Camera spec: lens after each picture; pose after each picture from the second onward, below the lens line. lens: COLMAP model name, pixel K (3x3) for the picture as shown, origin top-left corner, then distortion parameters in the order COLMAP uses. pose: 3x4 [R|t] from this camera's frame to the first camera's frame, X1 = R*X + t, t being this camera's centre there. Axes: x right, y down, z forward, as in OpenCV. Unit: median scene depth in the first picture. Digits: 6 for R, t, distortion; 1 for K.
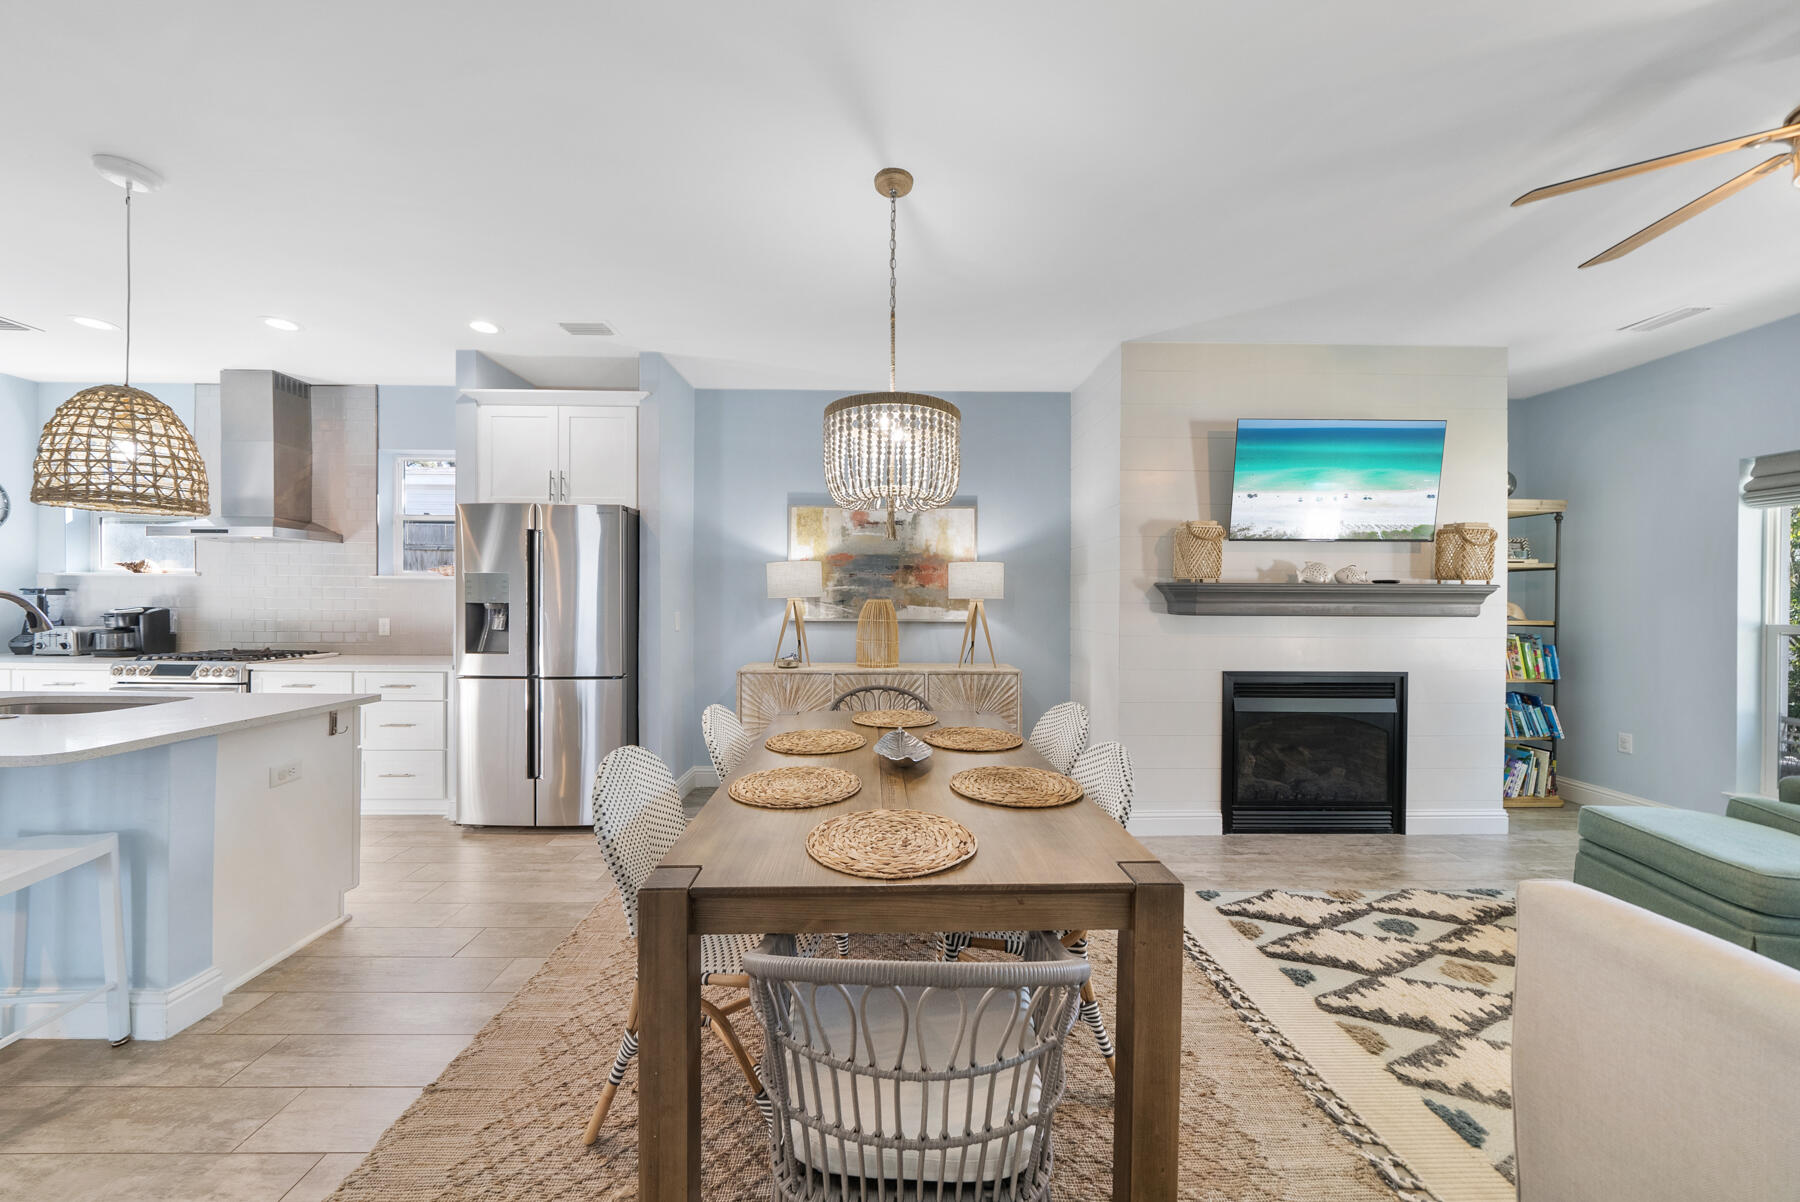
lens RADIAL K [[624.7, 0, 892.7], [0, 624.7, 599.0], [0, 0, 1]] dist [-0.003621, -0.000122]
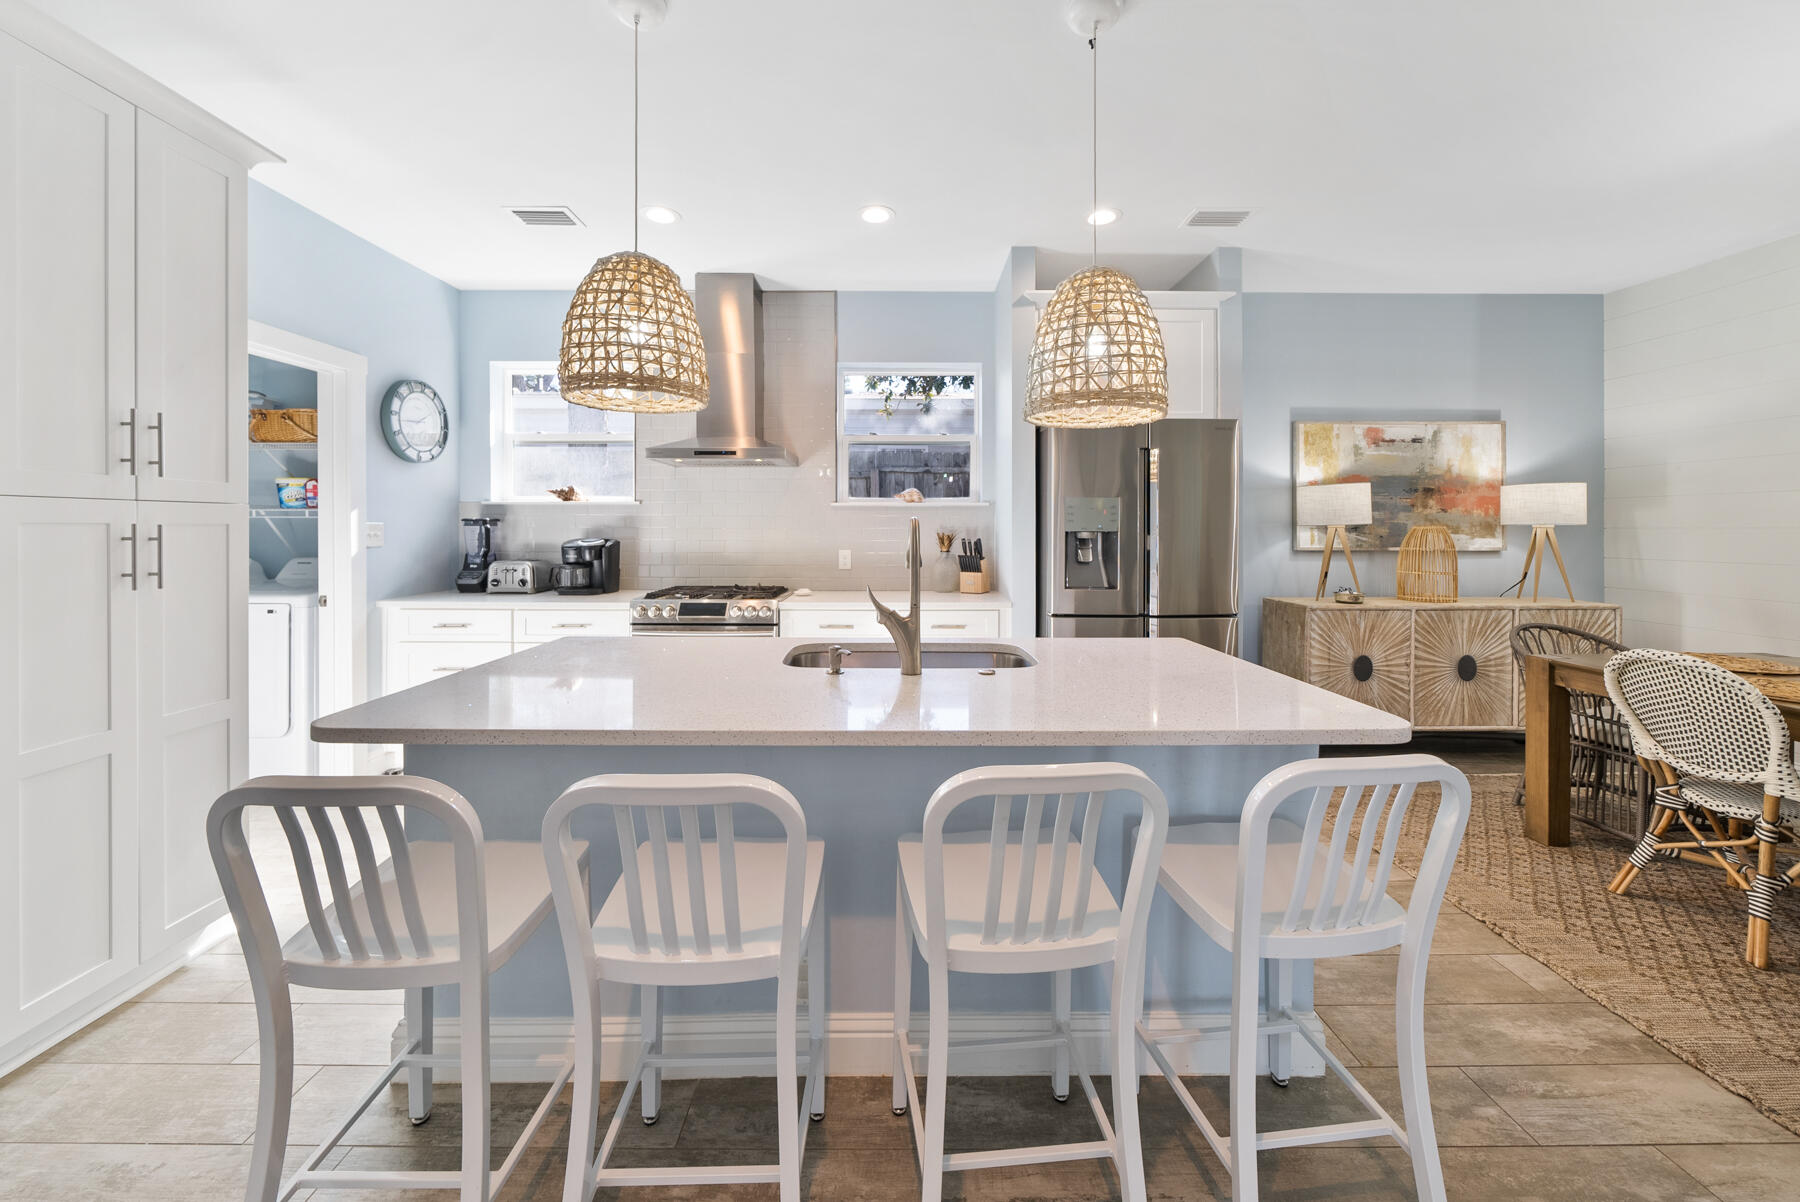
lens RADIAL K [[643.0, 0, 897.5], [0, 643.0, 532.2], [0, 0, 1]] dist [-0.002654, -0.000119]
pose [[0.999924, -0.005183, -0.011183, -0.885574], [0.005253, 0.999967, 0.006238, -0.000298], [0.011150, -0.006296, 0.999918, 0.087471]]
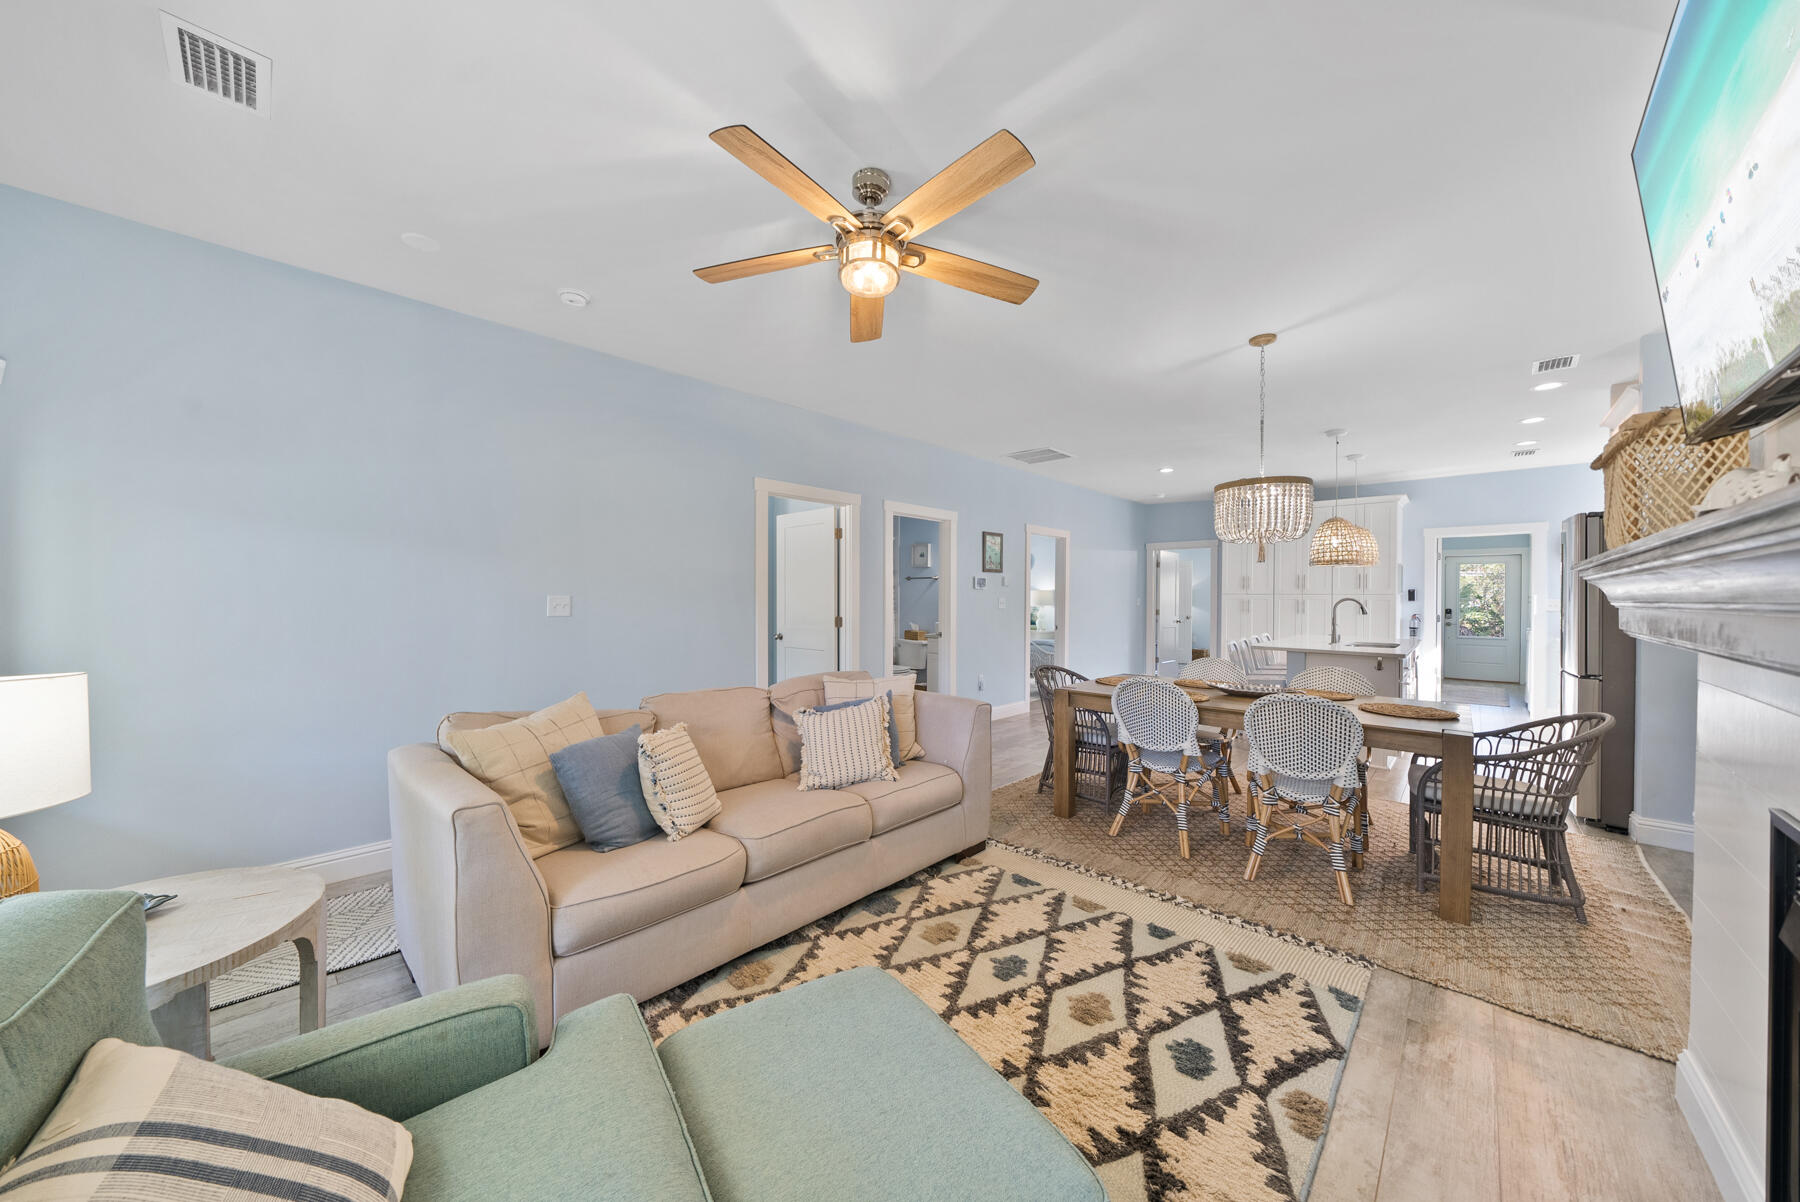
lens RADIAL K [[618.4, 0, 885.8], [0, 618.4, 595.2], [0, 0, 1]] dist [-0.002081, -0.000135]
pose [[-0.710545, -0.013097, -0.703530, 1.105255], [-0.013704, 0.999895, -0.004774, 0.008380], [0.703518, 0.006249, -0.710650, 0.888294]]
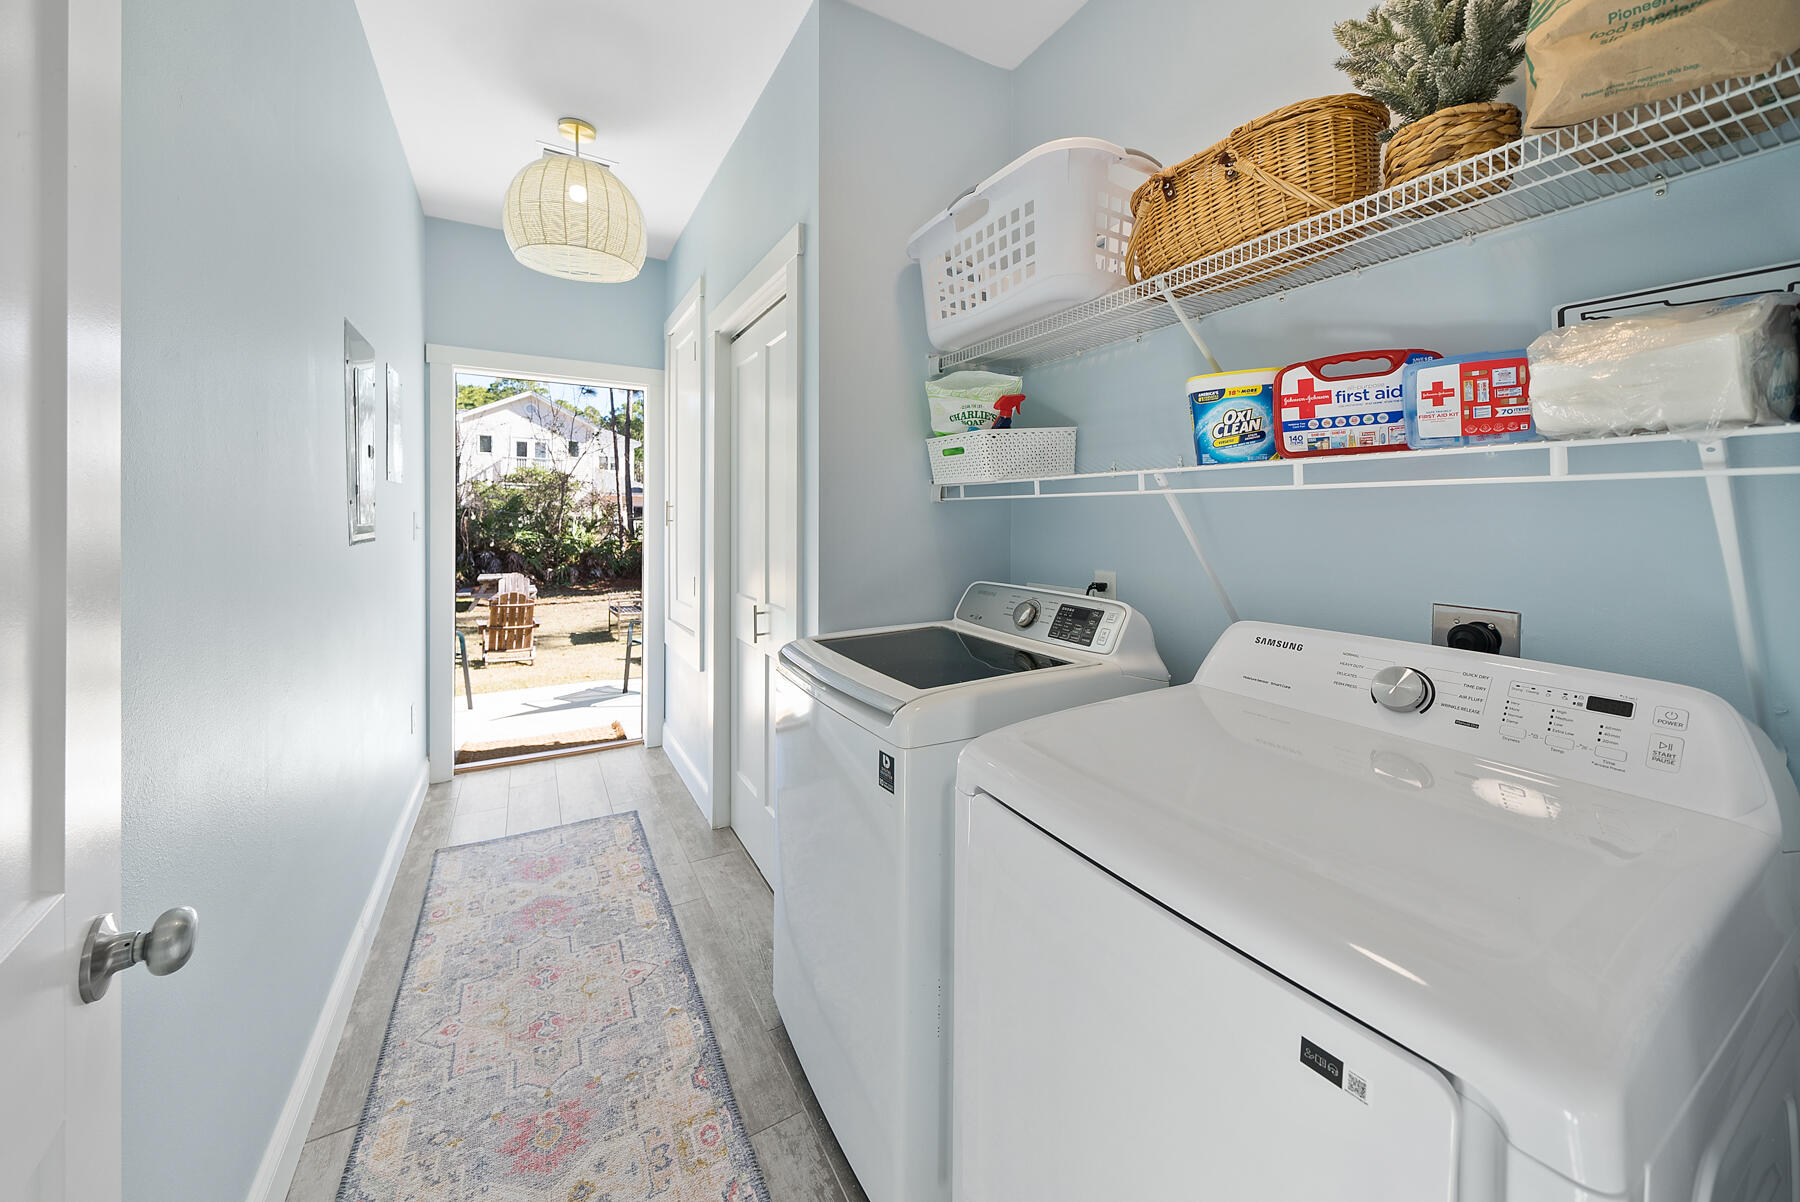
lens RADIAL K [[618.4, 0, 885.8], [0, 618.4, 595.2], [0, 0, 1]] dist [-0.002081, -0.000135]
pose [[0.486821, 0.102673, -0.867446, -1.703221], [-0.018759, 0.994068, 0.107133, -0.000679], [0.873300, -0.035882, 0.485859, 0.821203]]
